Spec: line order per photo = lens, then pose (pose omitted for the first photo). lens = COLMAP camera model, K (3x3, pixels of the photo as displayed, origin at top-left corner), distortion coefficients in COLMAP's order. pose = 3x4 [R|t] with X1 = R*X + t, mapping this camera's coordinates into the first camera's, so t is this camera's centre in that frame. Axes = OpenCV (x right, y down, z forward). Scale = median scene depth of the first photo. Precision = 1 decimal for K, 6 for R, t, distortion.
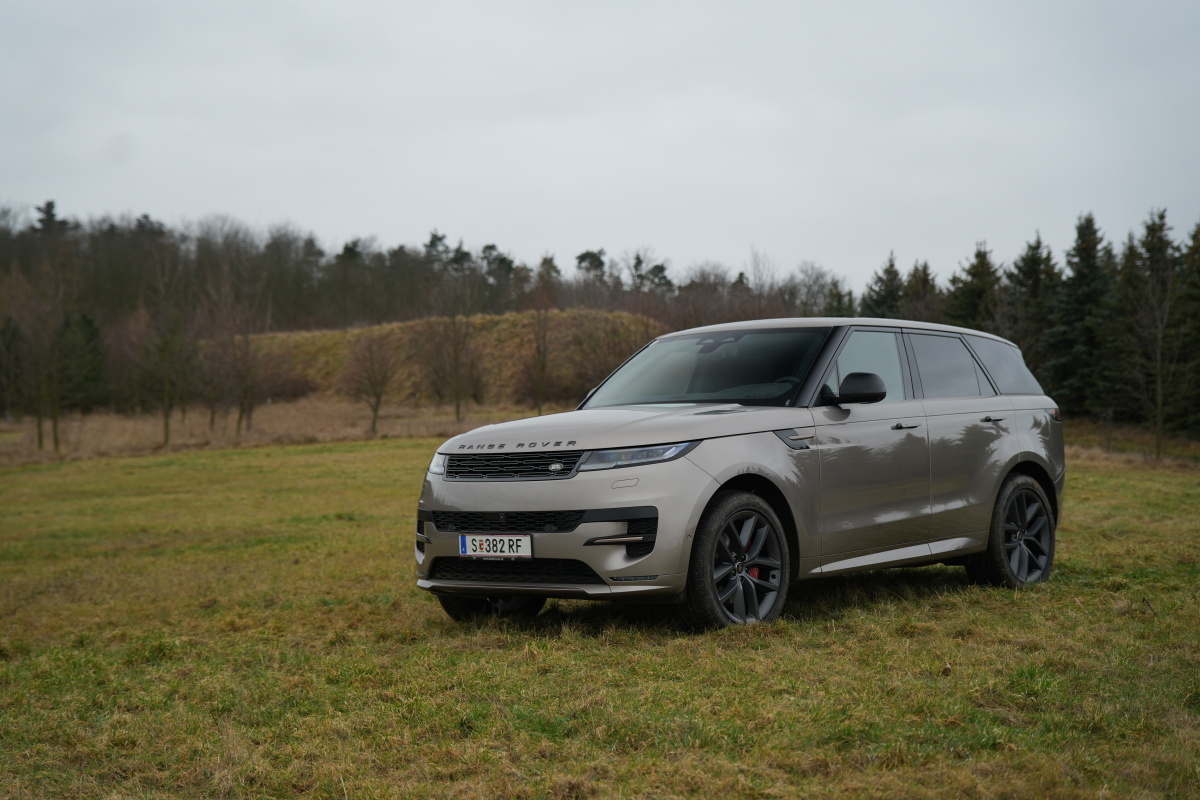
lens RADIAL K [[2050.1, 0, 594.5], [0, 2050.1, 351.2], [0, 0, 1]] dist [0.225951, 0.033084]
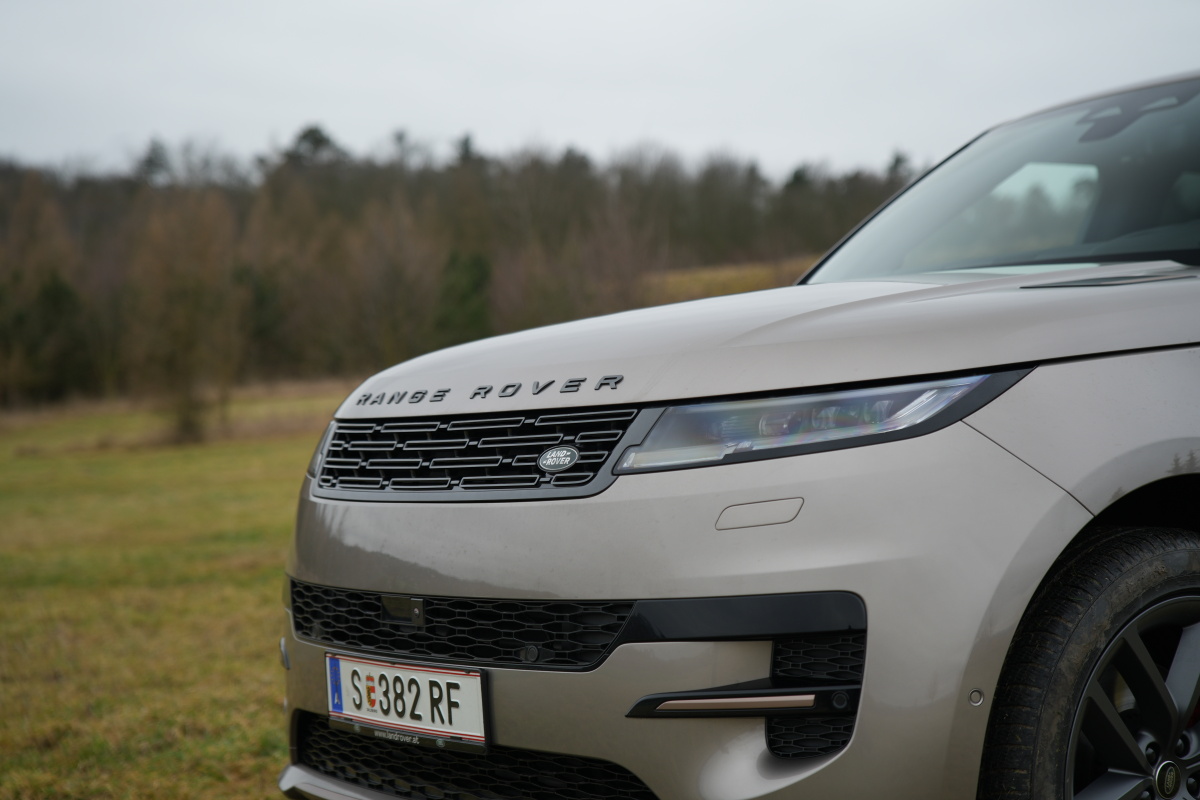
lens RADIAL K [[2238.9, 0, 600.0], [0, 2238.9, 400.0], [0, 0, 1]] dist [0.043332, -0.207419]
pose [[0.975338, -0.013441, -0.220308, 0.061669], [0.023210, 0.998856, 0.041816, 0.032350], [0.219494, -0.045898, 0.974534, 0.649901]]
